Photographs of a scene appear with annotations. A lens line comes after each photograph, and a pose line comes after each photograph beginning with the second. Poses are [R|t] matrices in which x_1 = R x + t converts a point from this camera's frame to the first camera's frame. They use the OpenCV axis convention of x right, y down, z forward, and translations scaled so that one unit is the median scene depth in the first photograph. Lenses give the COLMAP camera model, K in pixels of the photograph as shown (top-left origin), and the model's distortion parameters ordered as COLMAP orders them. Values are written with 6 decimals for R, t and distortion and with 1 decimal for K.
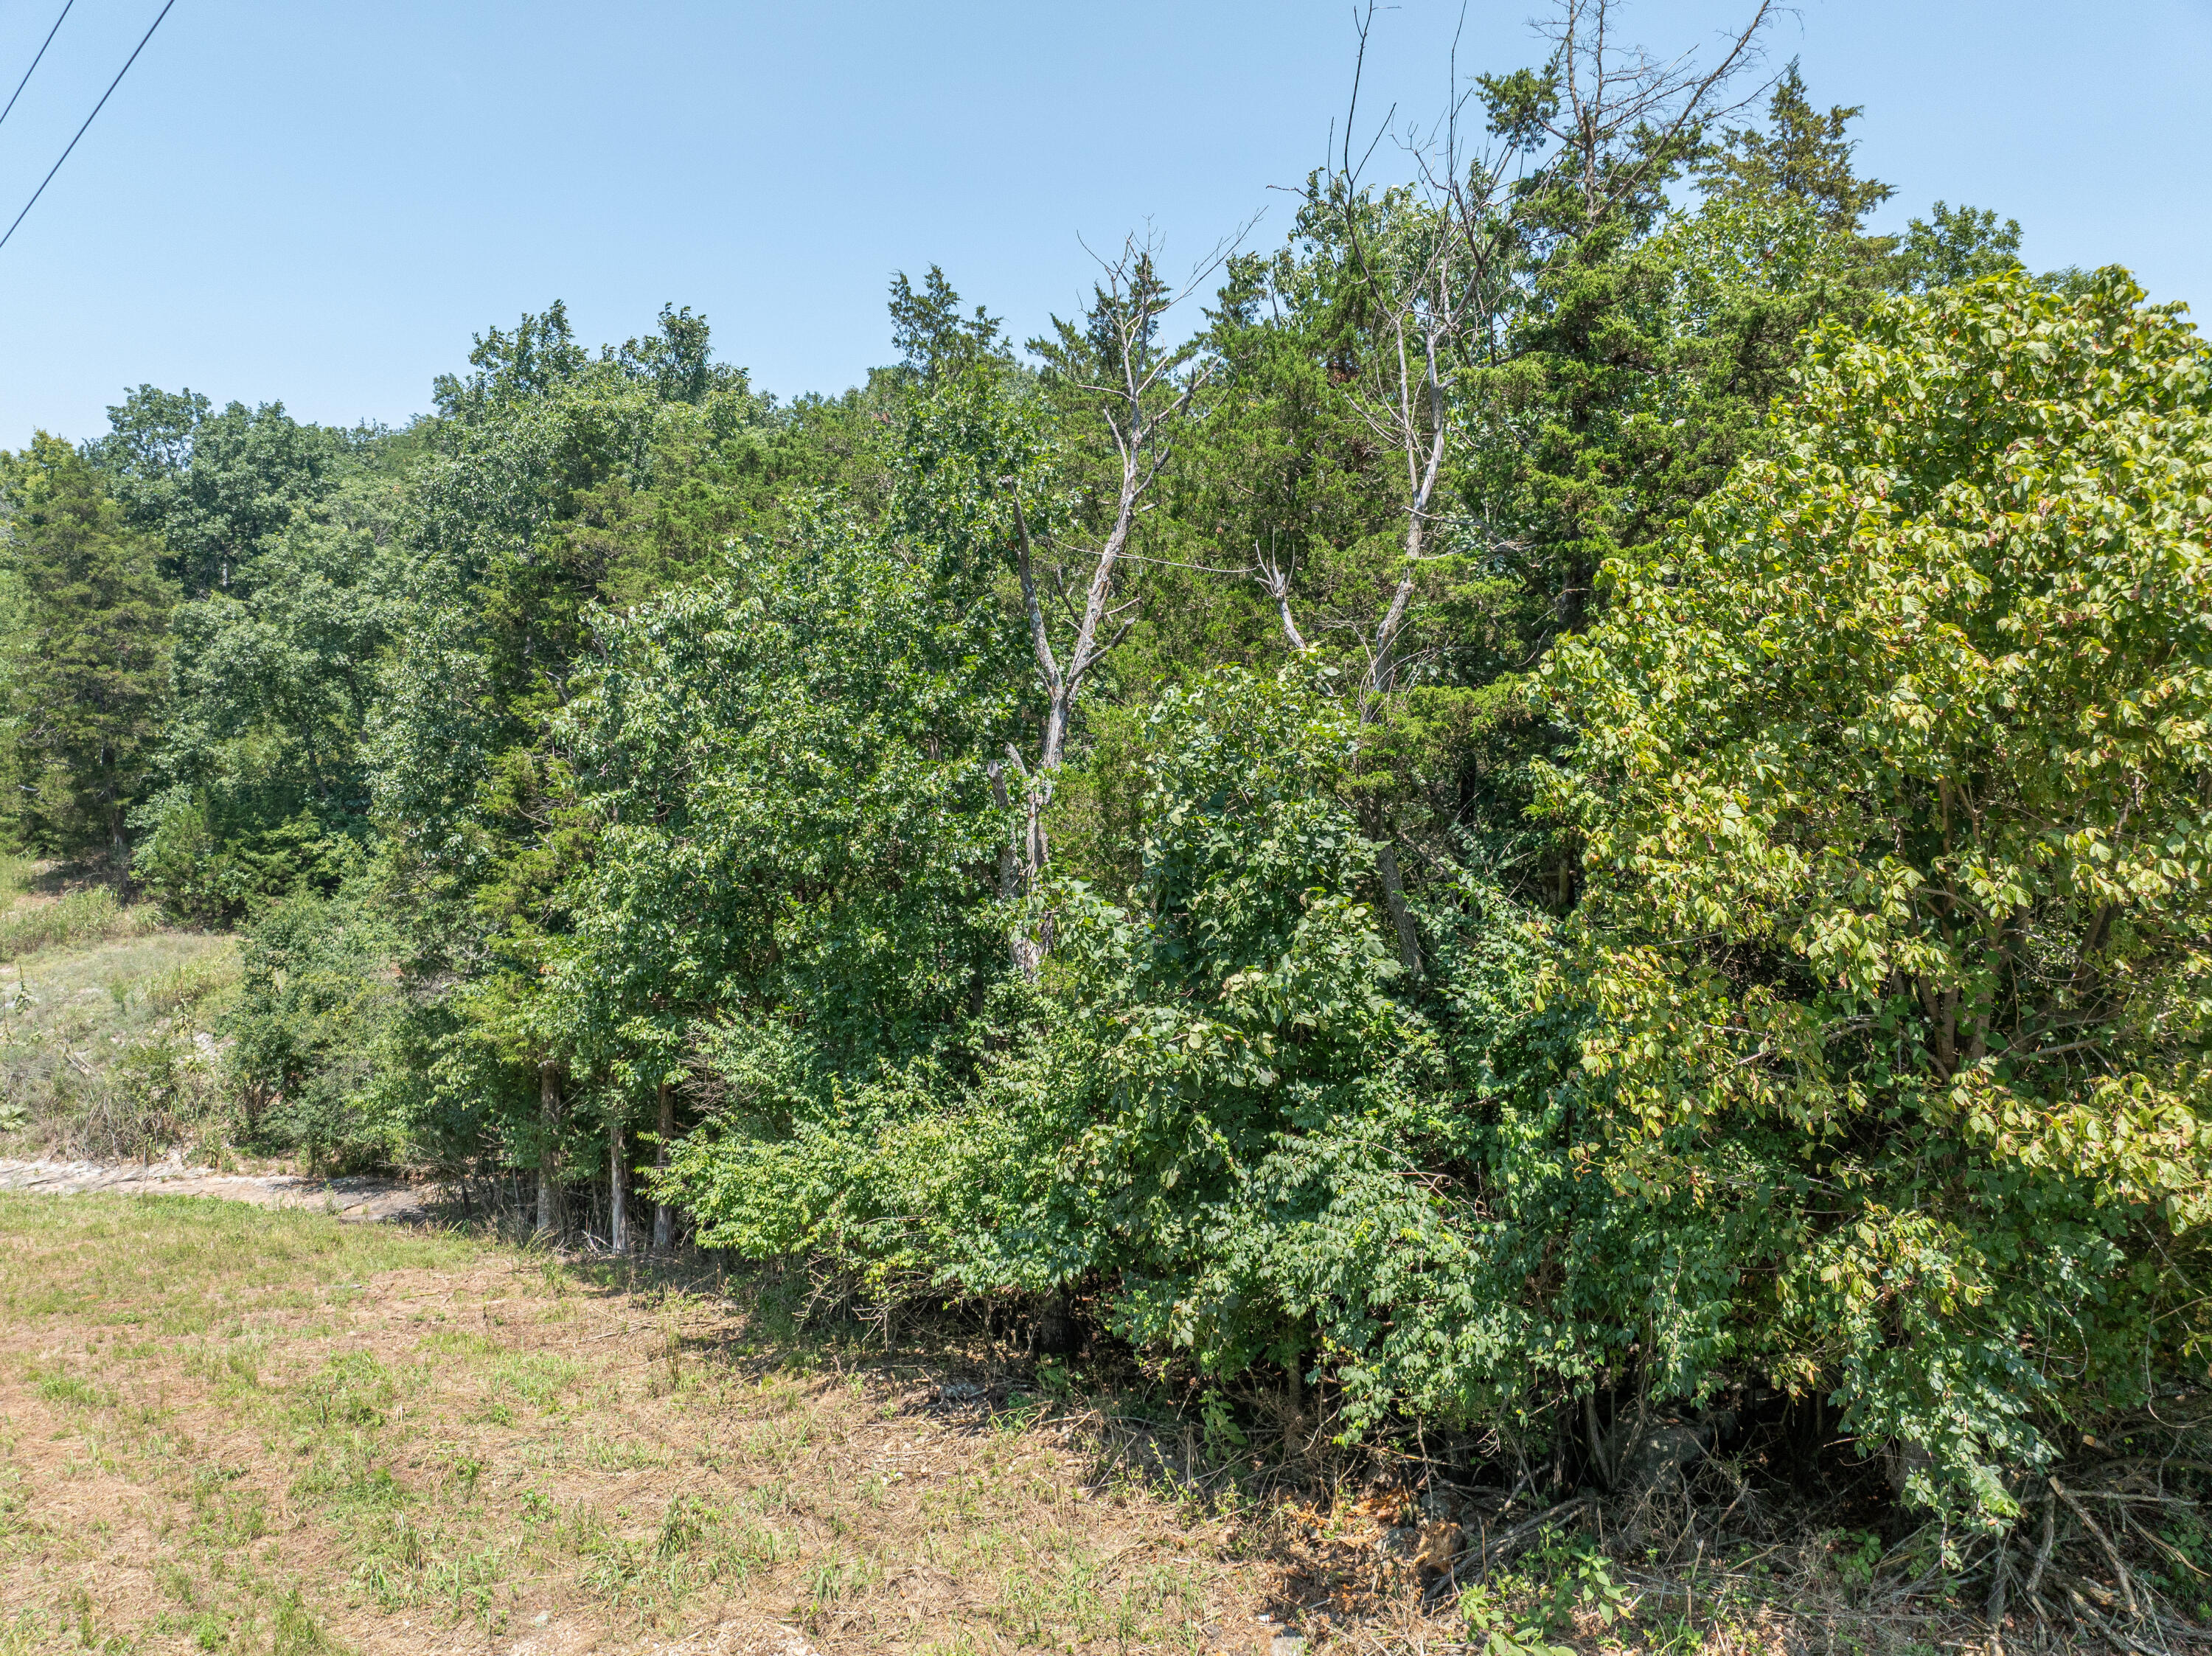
lens RADIAL K [[1559.6, 0, 1071.1], [0, 1559.6, 836.5], [0, 0, 1]] dist [-0.046746, 0.020393]
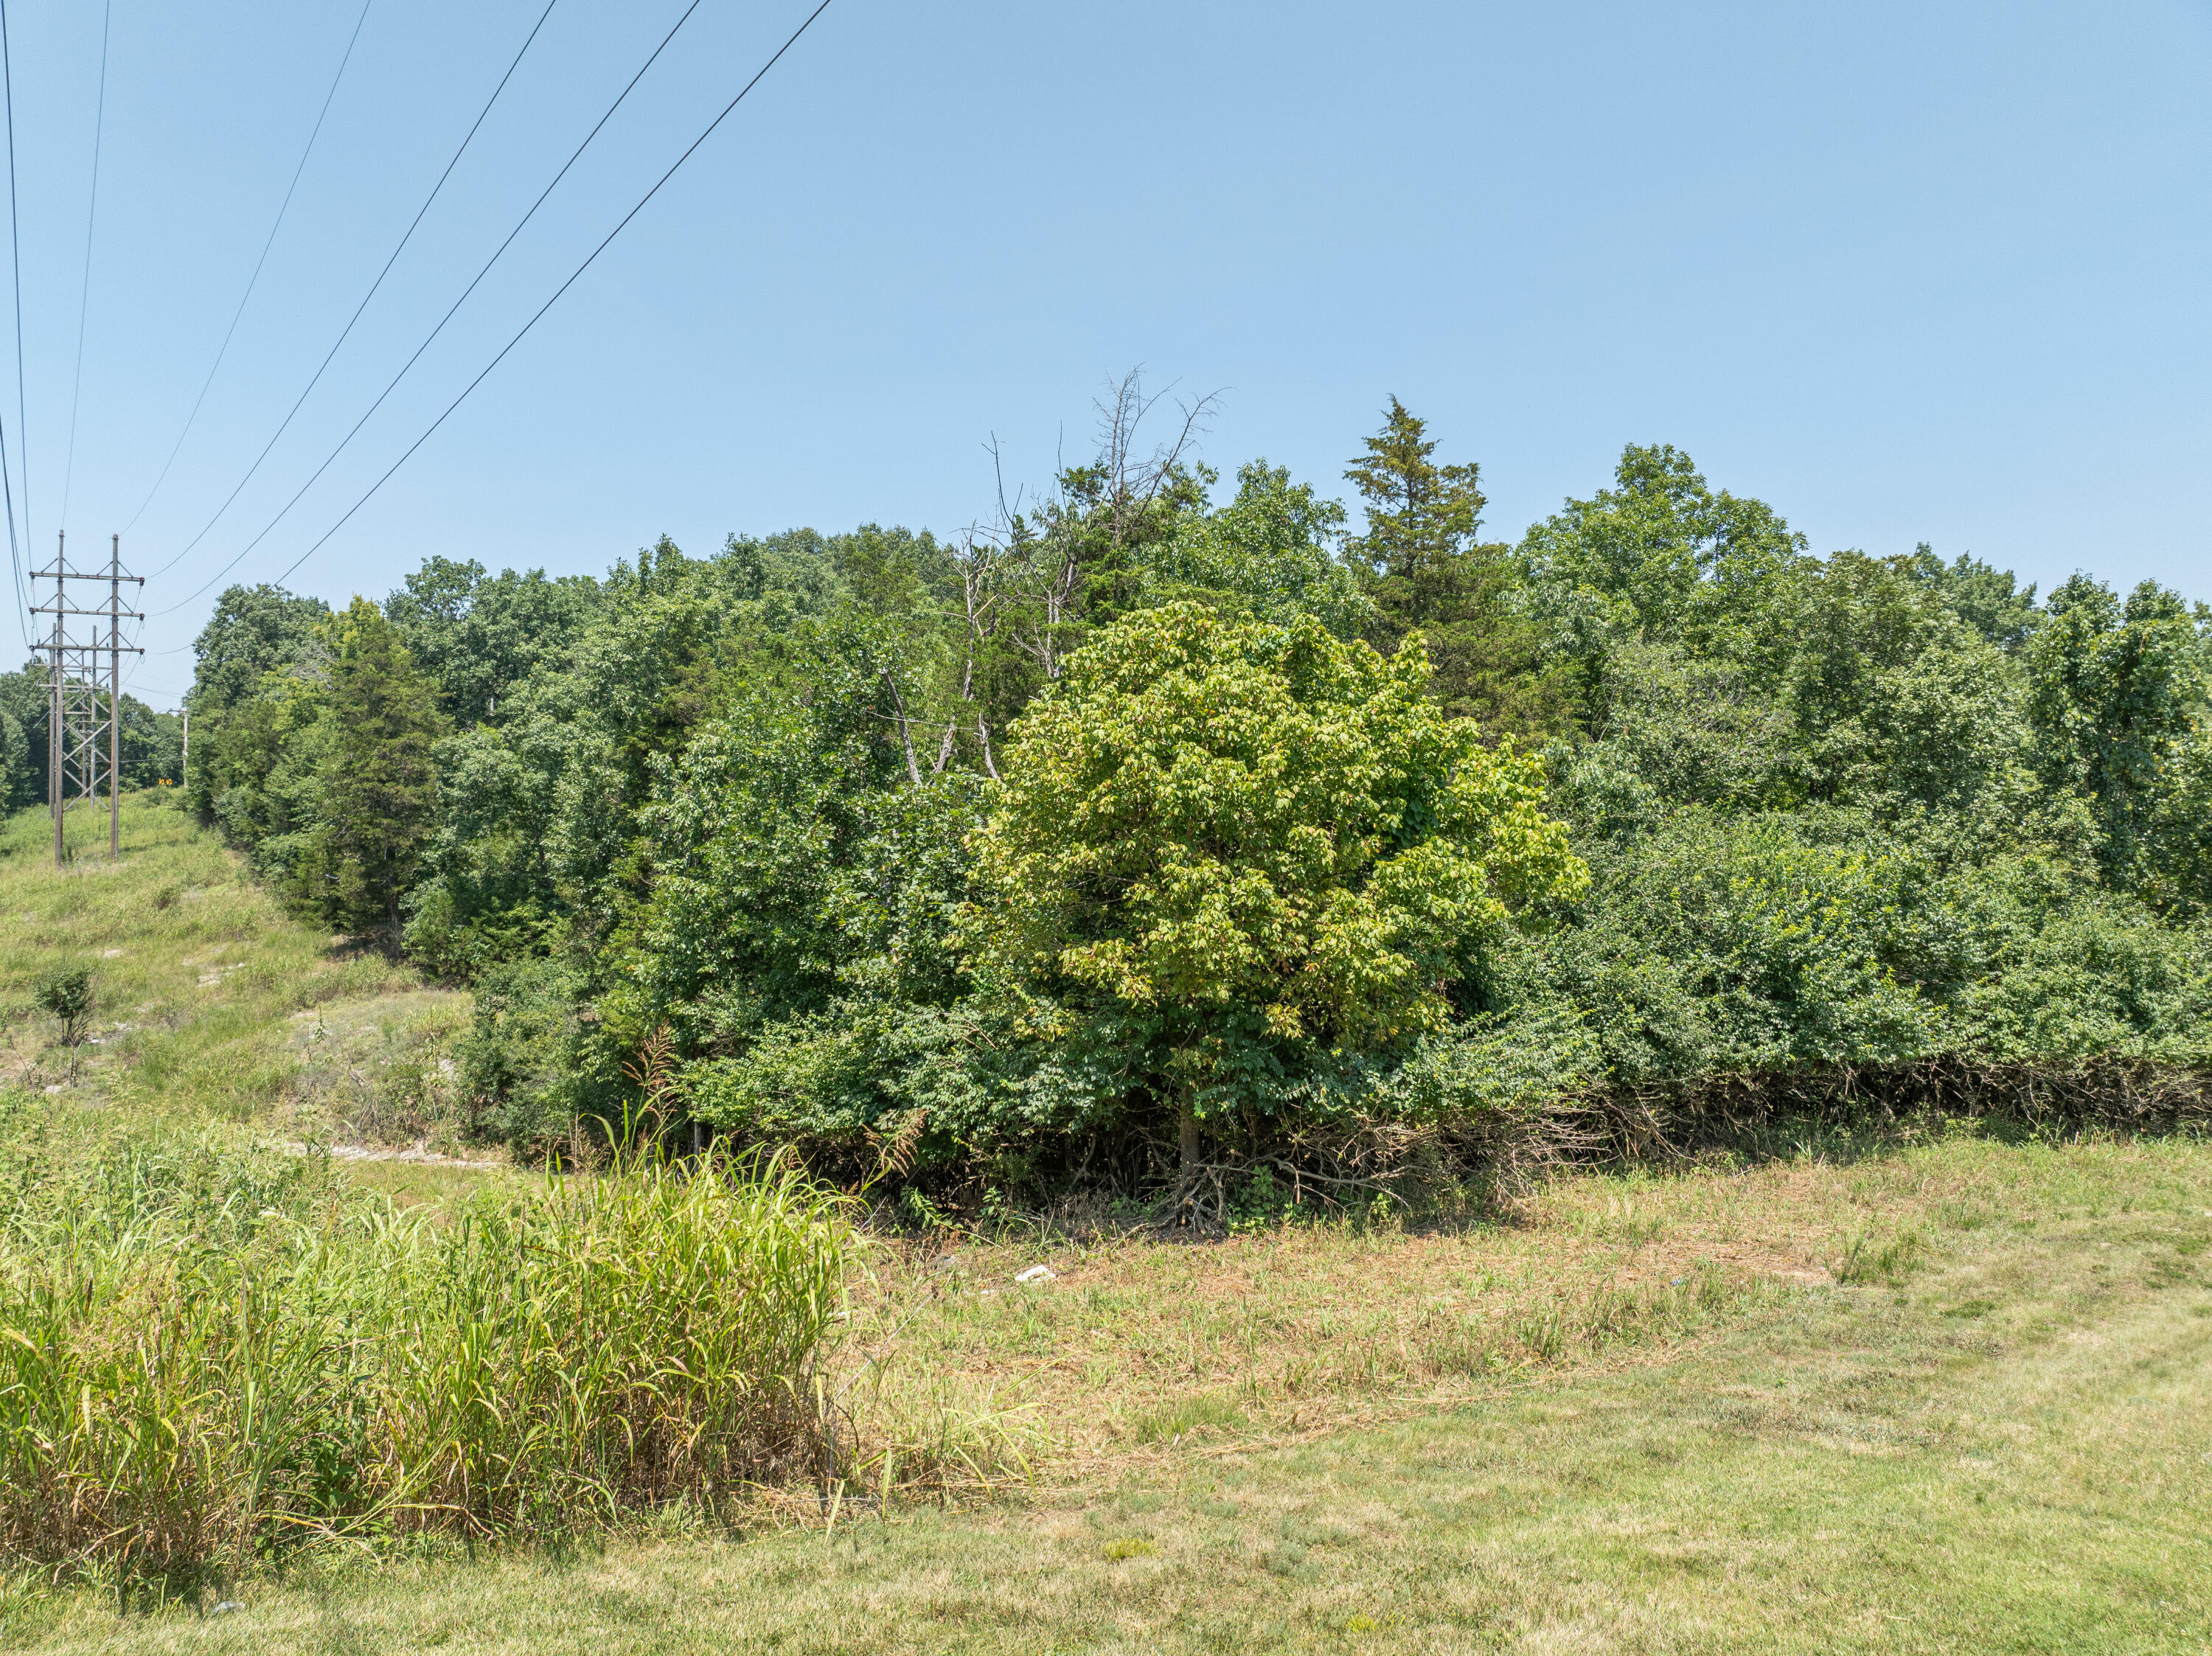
lens RADIAL K [[1559.6, 0, 1102.3], [0, 1559.6, 823.4], [0, 0, 1]] dist [-0.046746, 0.020393]
pose [[0.991129, 0.003576, -0.132858, 0.137304], [-0.014911, 0.996319, -0.084418, 0.024326], [0.132067, 0.085650, 0.987533, -0.203449]]
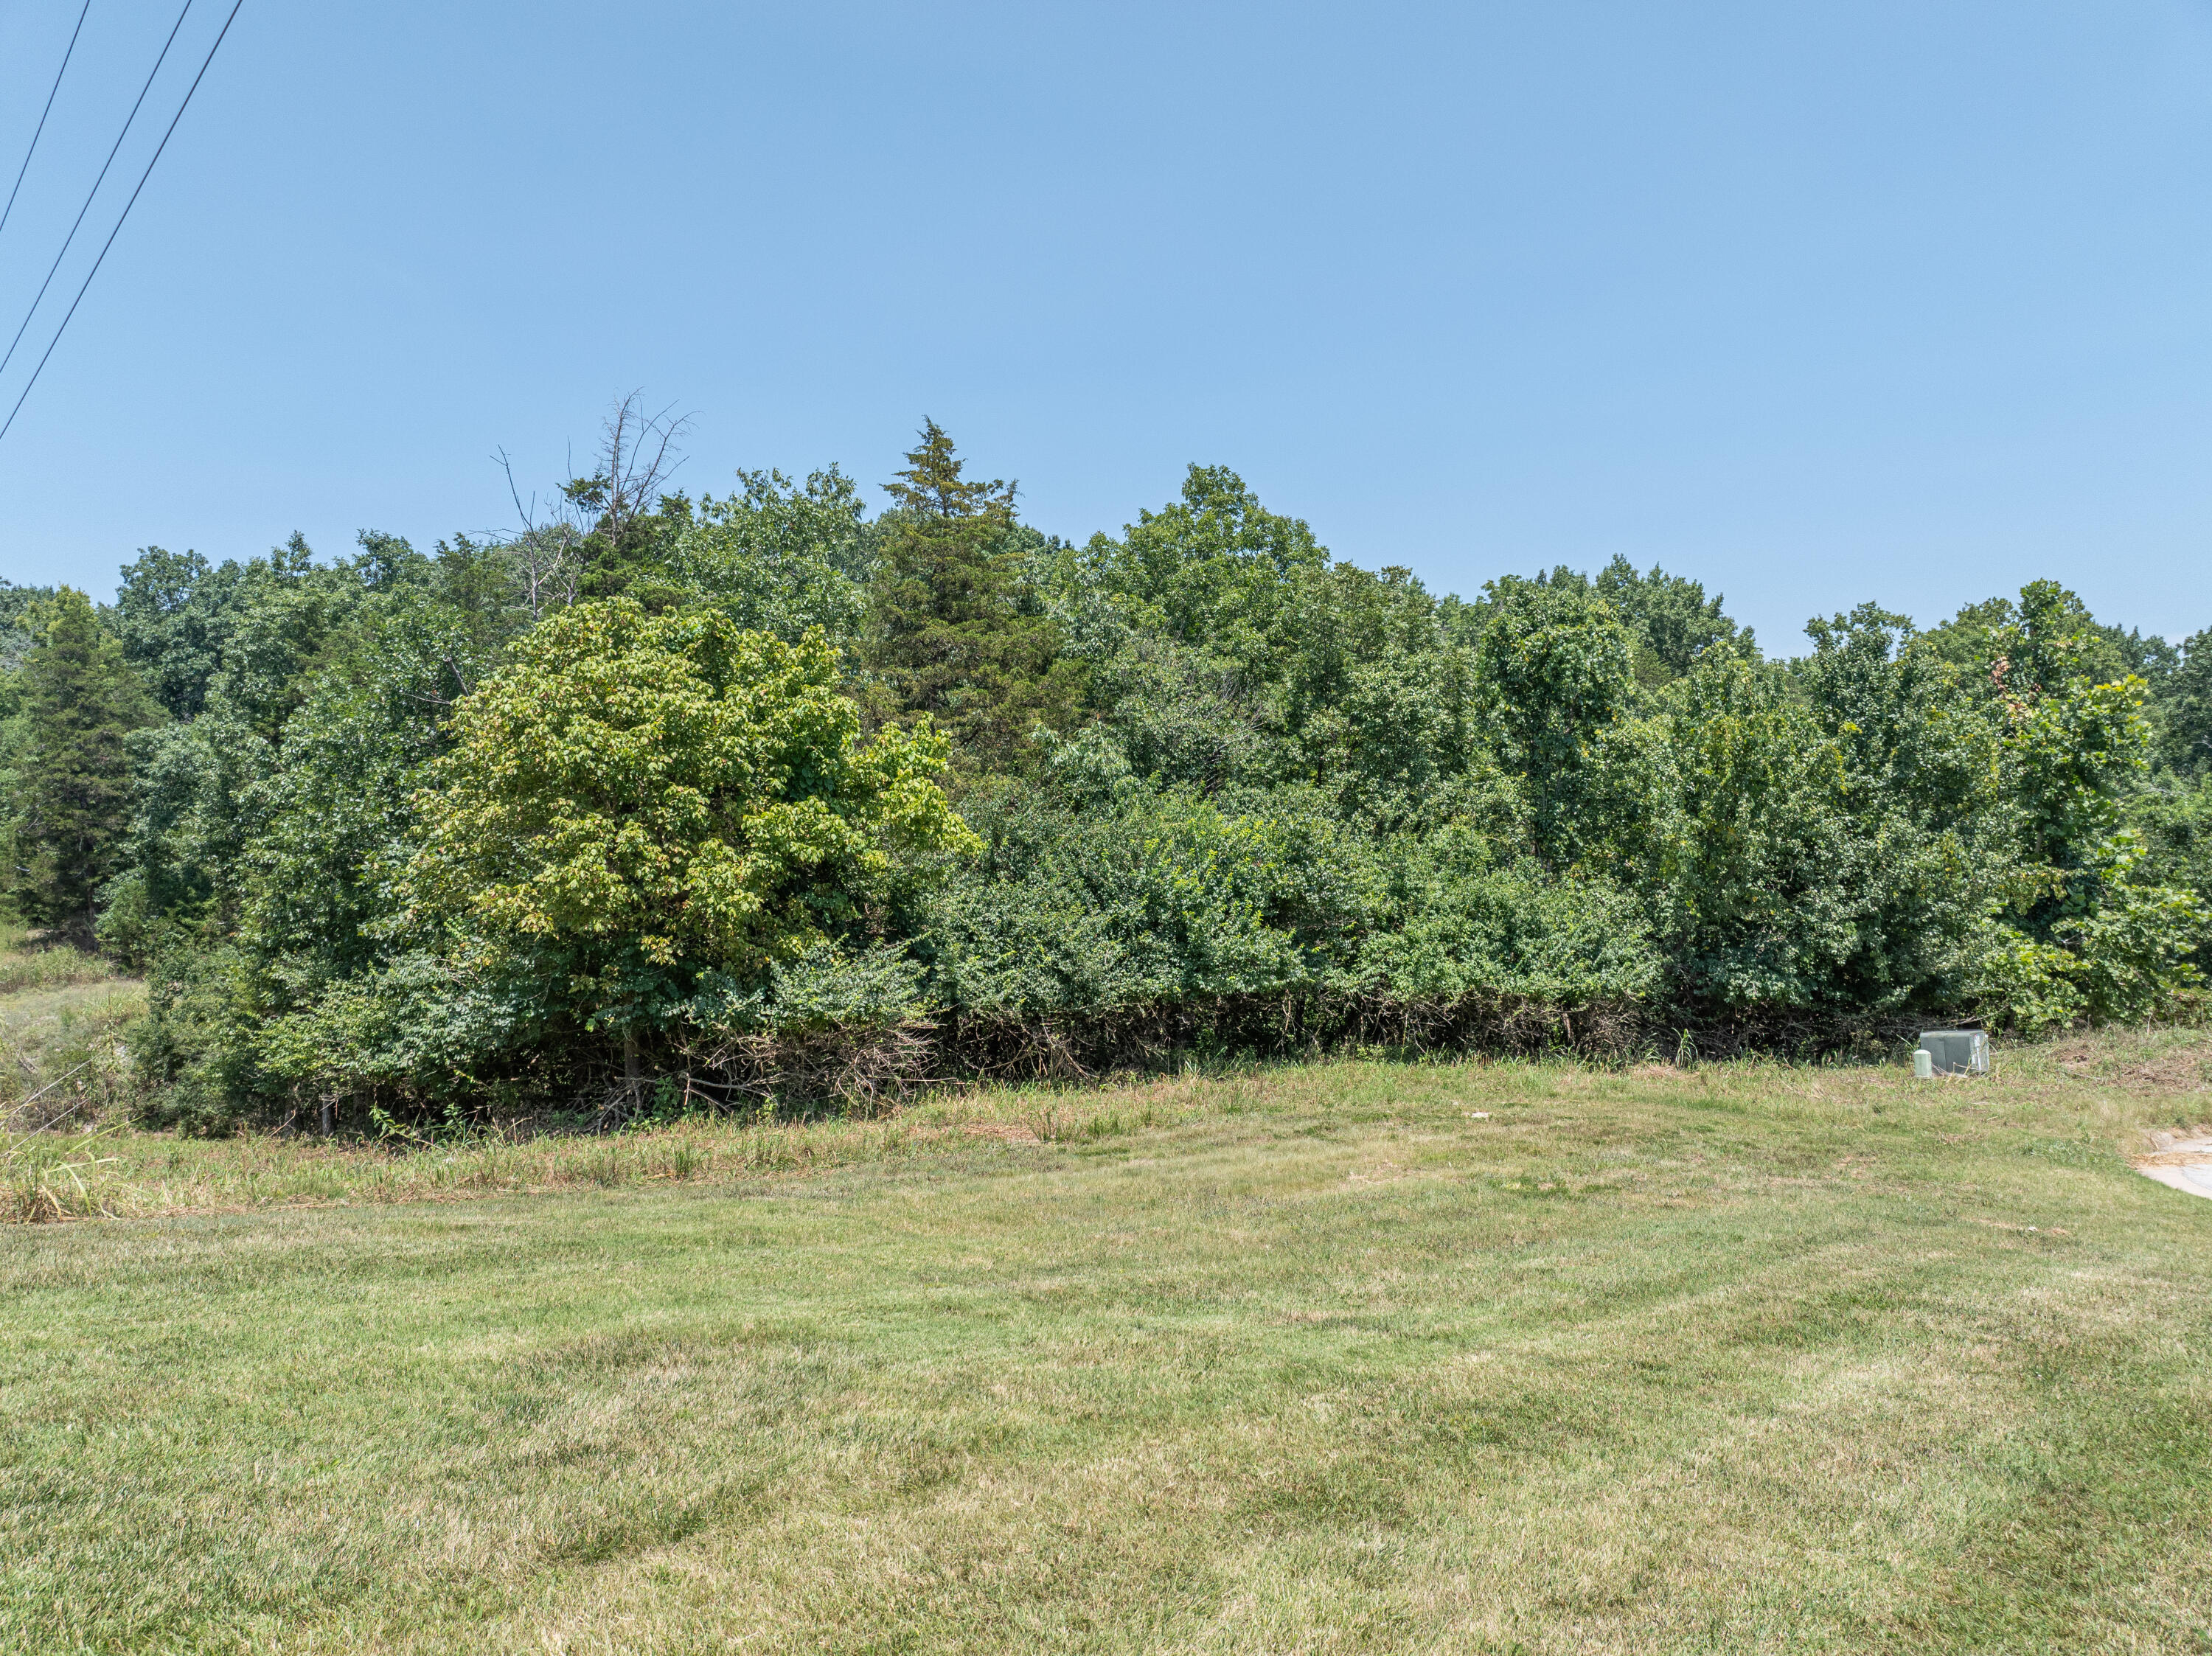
lens RADIAL K [[1559.6, 0, 1108.6], [0, 1559.6, 837.8], [0, 0, 1]] dist [-0.046746, 0.020393]
pose [[0.999840, 0.002110, -0.017778, 0.253267], [-0.003485, 0.996970, -0.077705, 0.039750], [0.017560, 0.077755, 0.996818, -0.261538]]
